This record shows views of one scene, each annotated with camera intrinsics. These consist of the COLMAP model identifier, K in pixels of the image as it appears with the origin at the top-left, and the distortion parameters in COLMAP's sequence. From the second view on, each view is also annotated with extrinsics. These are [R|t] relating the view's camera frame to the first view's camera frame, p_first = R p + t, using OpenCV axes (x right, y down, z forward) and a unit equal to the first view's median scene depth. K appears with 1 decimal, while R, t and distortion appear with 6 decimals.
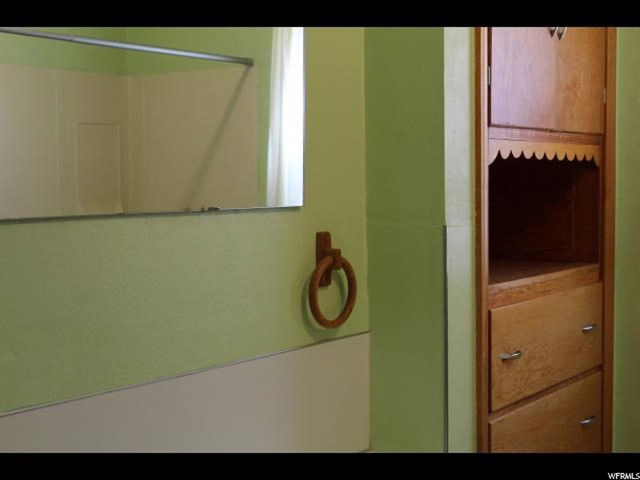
lens RADIAL K [[968.2, 0, 320.0], [0, 968.2, 240.0], [0, 0, 1]] dist [-0.022053, 0.017814]
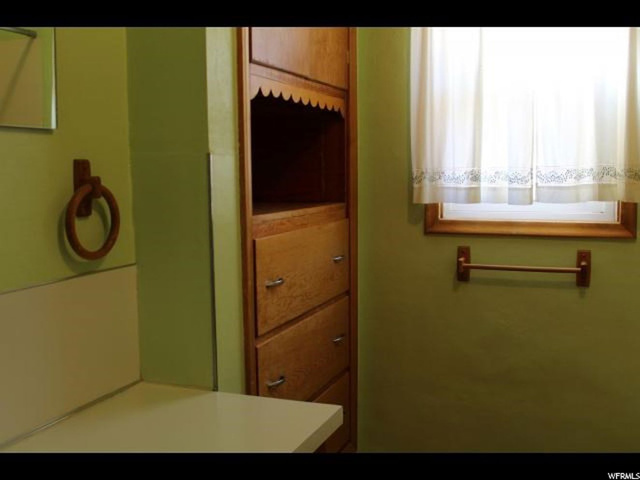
lens RADIAL K [[697.2, 0, 320.7], [0, 697.2, 194.0], [0, 0, 1]] dist [-0.064681, -0.007359]
pose [[0.962562, -0.014897, 0.270652, 0.038838], [0.023060, 0.999369, -0.027005, 0.043004], [-0.270079, 0.032235, 0.962298, 0.238045]]
